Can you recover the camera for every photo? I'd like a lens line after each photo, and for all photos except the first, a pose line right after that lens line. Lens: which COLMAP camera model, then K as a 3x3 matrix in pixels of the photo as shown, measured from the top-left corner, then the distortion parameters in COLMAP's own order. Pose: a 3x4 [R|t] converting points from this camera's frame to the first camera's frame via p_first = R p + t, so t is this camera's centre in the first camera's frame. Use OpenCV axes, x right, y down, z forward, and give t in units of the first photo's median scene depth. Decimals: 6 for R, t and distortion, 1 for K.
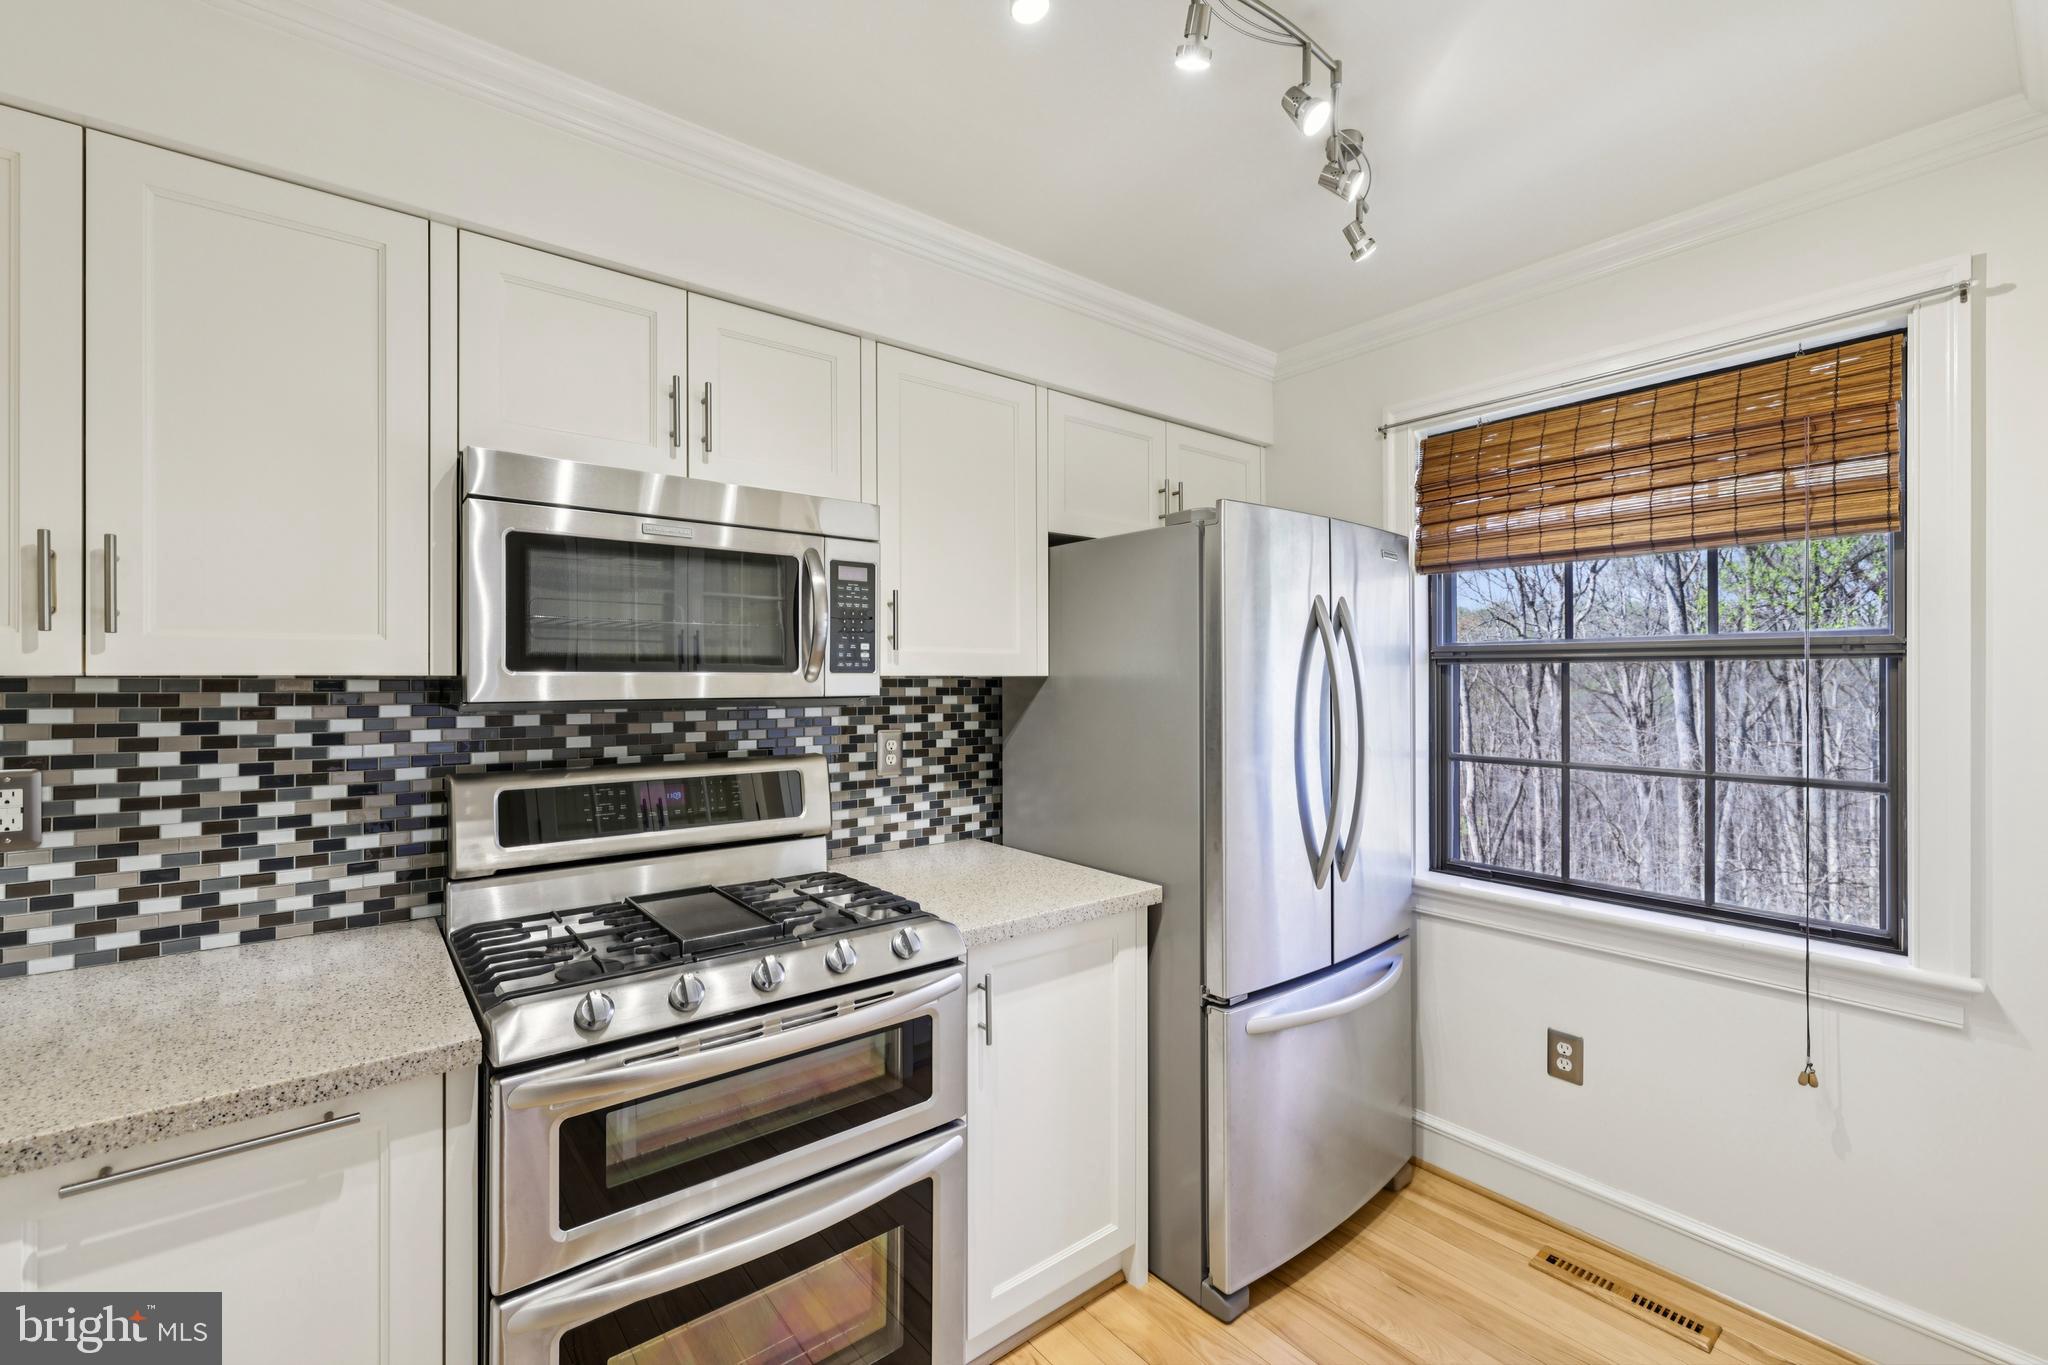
lens RADIAL K [[864.3, 0, 1023.2], [0, 864.3, 676.2], [0, 0, 1]] dist [0.001890, 0.000232]
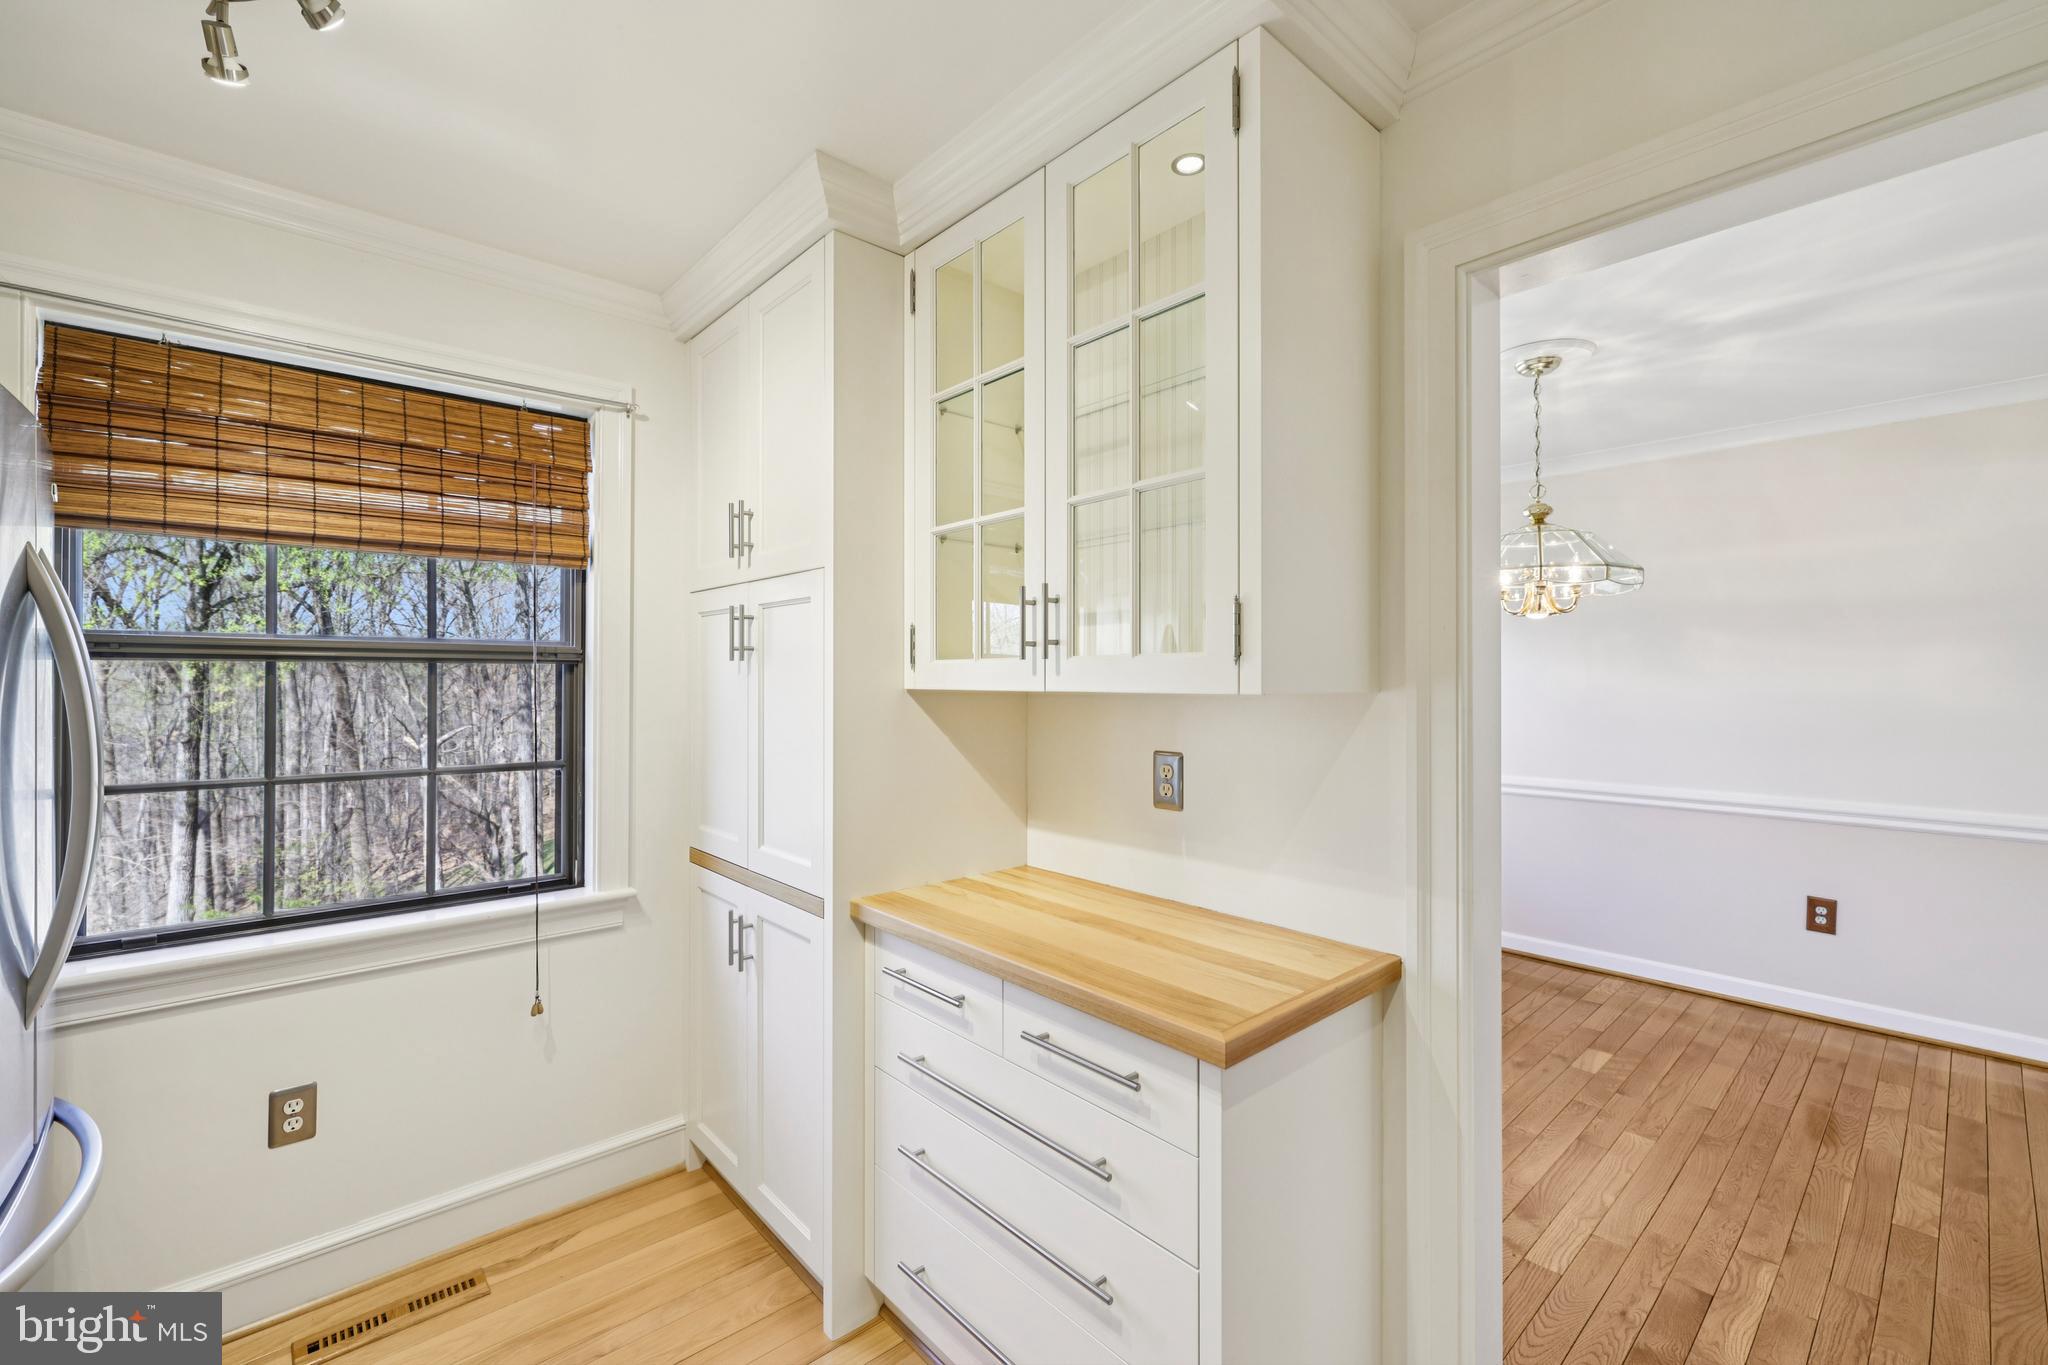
lens RADIAL K [[864.3, 0, 1020.3], [0, 864.3, 675.6], [0, 0, 1]] dist [0.001890, 0.000232]
pose [[-0.056675, 0.005640, 0.998377, -0.302266], [-0.002487, 0.999980, -0.005790, 0.001684], [-0.998390, -0.002812, -0.056660, 0.340781]]
